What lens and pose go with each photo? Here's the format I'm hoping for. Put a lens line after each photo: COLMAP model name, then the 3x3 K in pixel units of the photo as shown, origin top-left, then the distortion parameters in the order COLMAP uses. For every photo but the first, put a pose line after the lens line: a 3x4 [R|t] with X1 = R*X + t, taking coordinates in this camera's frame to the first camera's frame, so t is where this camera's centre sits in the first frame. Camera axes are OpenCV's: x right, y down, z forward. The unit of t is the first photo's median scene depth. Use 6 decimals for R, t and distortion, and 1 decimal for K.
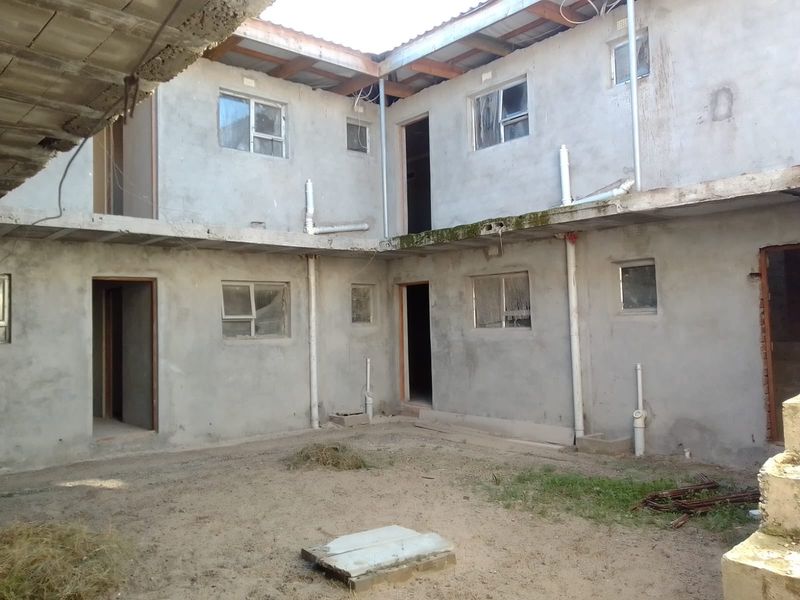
lens RADIAL K [[673.0, 0, 388.3], [0, 673.0, 288.8], [0, 0, 1]] dist [0.057283, -0.091280]
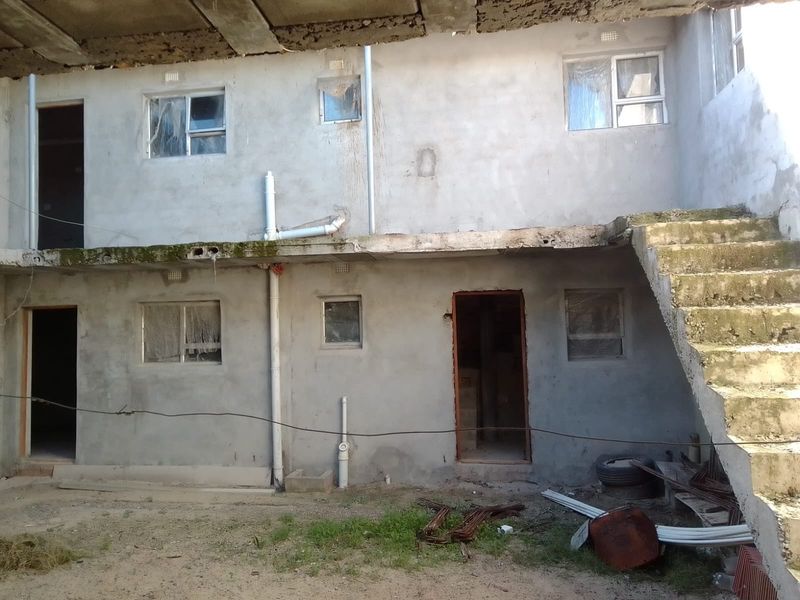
lens RADIAL K [[673.0, 0, 388.3], [0, 673.0, 288.8], [0, 0, 1]] dist [0.057283, -0.091280]
pose [[0.755513, 0.043312, 0.653701, -0.237275], [-0.031160, 0.999059, -0.030181, -0.022977], [-0.654393, 0.002433, 0.756151, 0.166553]]
